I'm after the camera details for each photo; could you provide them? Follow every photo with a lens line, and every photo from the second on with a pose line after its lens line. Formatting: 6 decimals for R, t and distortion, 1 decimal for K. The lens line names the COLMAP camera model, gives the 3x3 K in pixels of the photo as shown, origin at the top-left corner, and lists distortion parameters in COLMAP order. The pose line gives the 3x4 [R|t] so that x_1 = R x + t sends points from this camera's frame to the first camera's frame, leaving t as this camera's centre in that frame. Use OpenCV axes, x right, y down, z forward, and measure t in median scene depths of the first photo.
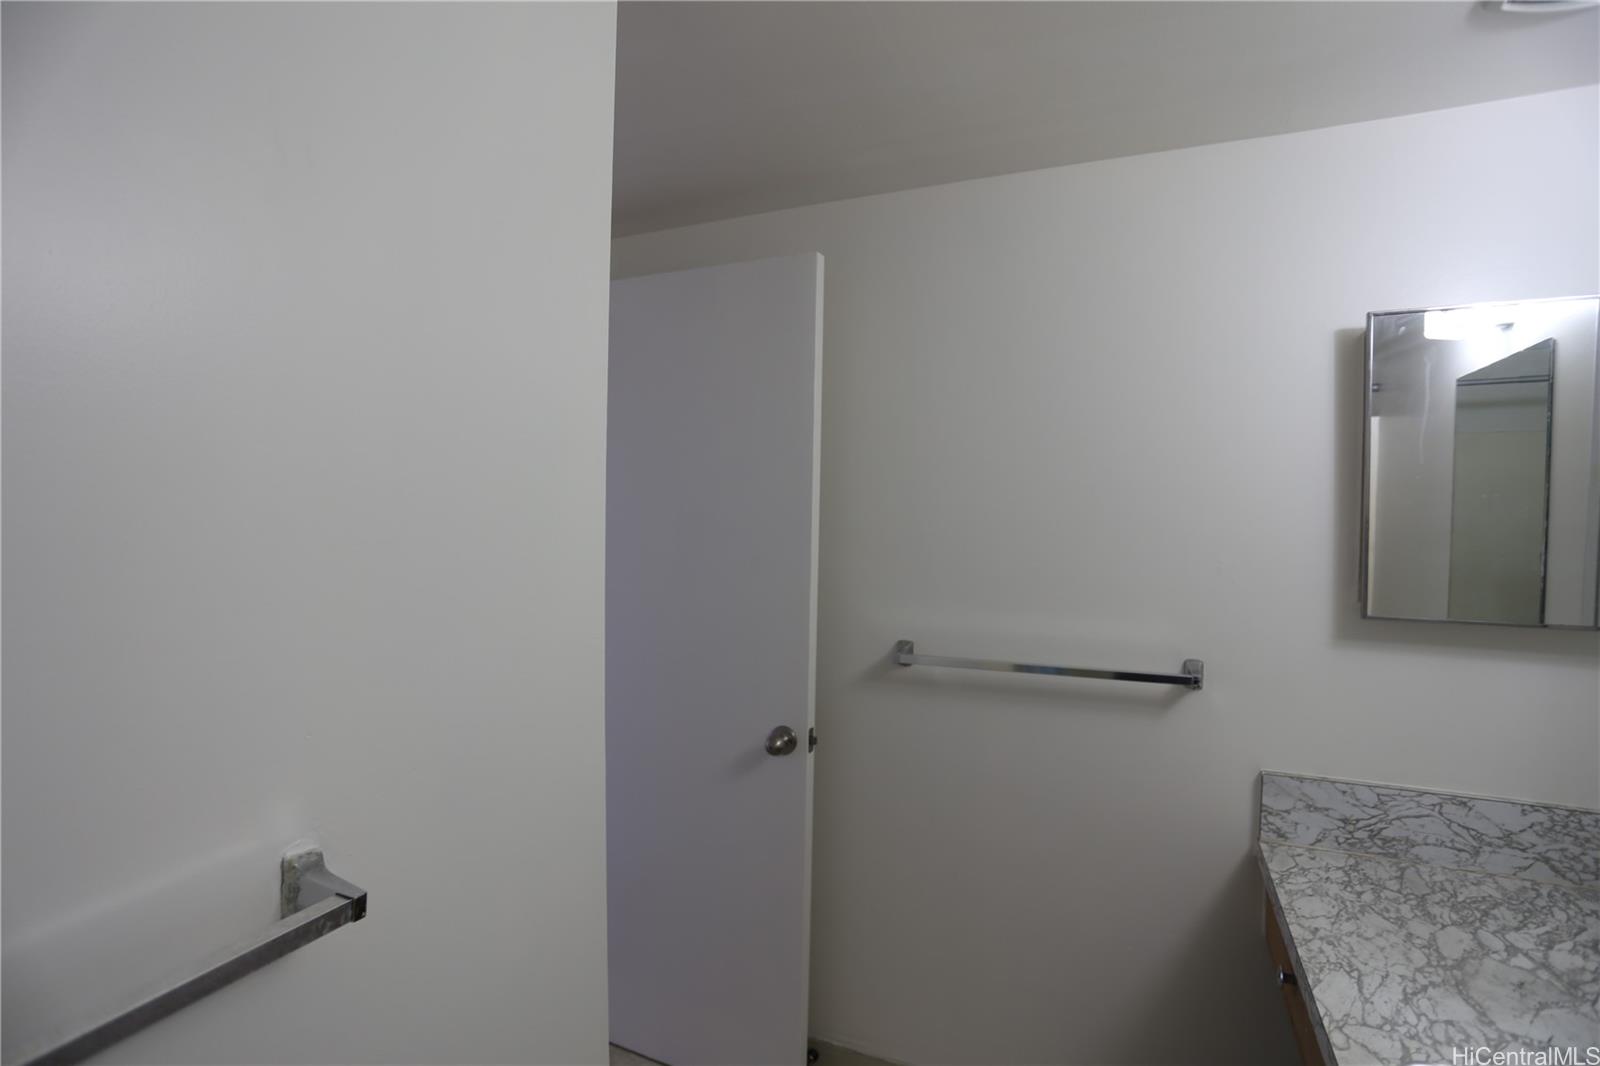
lens RADIAL K [[775.8, 0, 796.3], [0, 775.8, 537.4], [0, 0, 1]] dist [-0.051331, 0.020764]
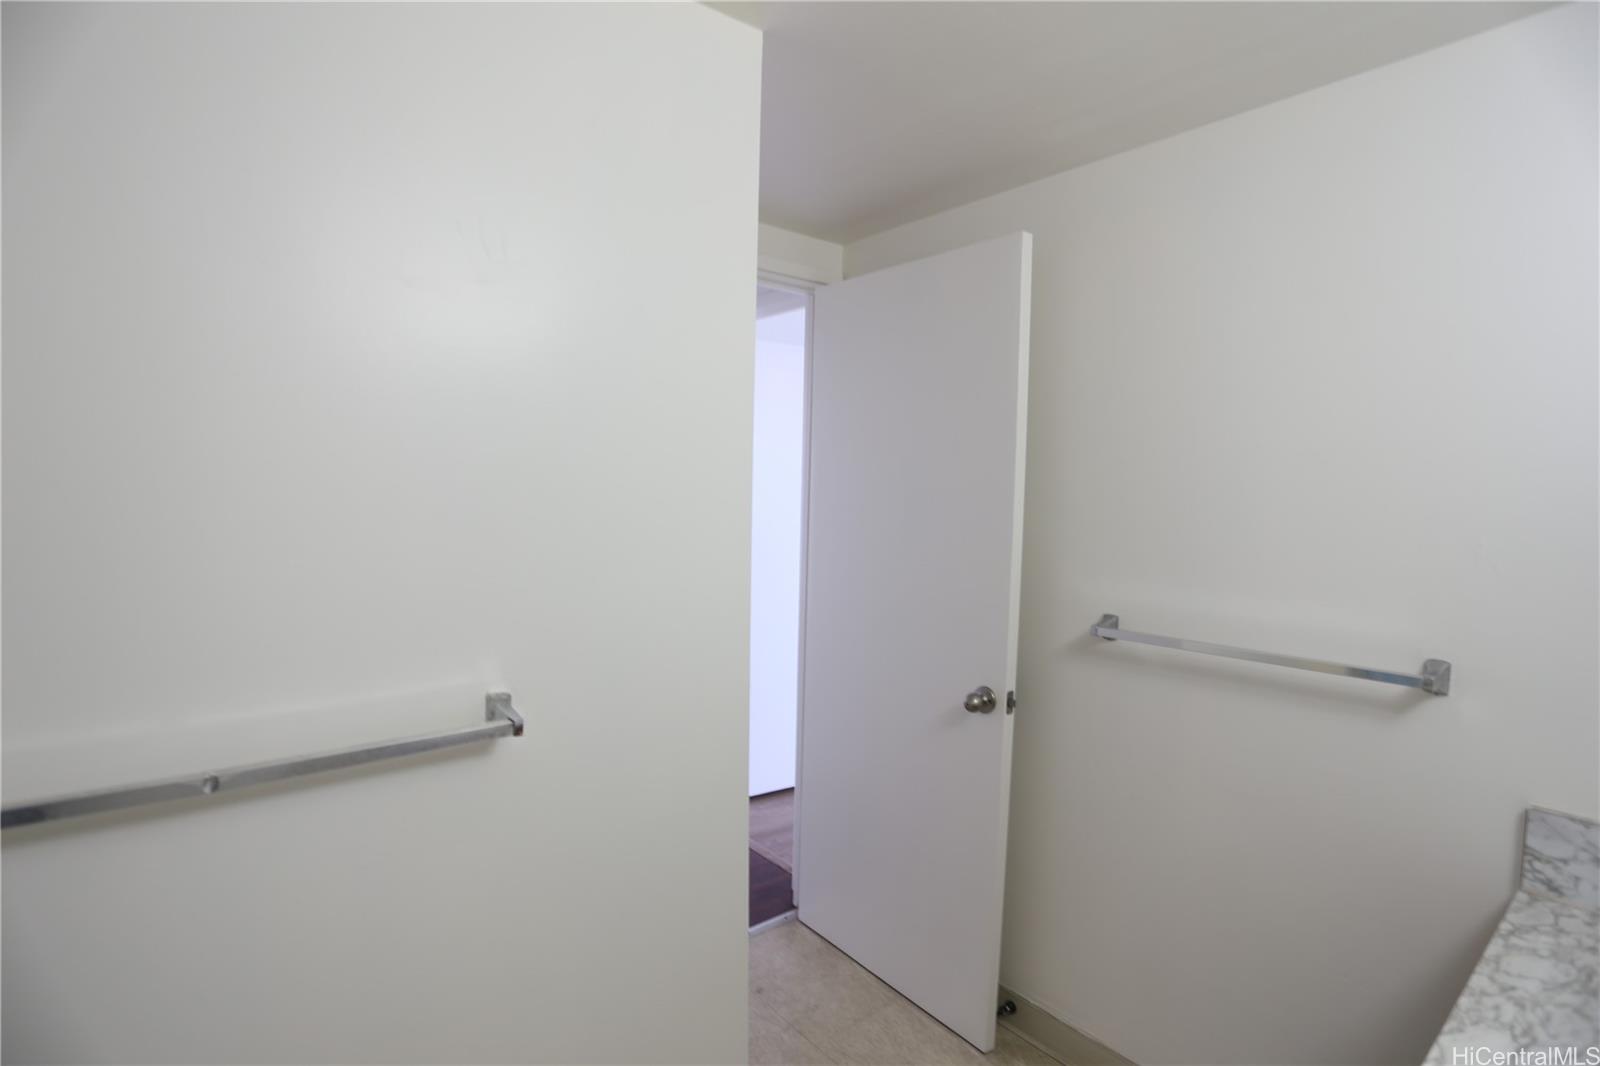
lens RADIAL K [[775.8, 0, 798.2], [0, 775.8, 532.5], [0, 0, 1]] dist [-0.051331, 0.020764]
pose [[0.891539, 0.032401, -0.451785, 0.271441], [-0.022154, 0.999364, 0.027955, 0.012295], [0.452403, -0.014914, 0.891689, -0.061009]]
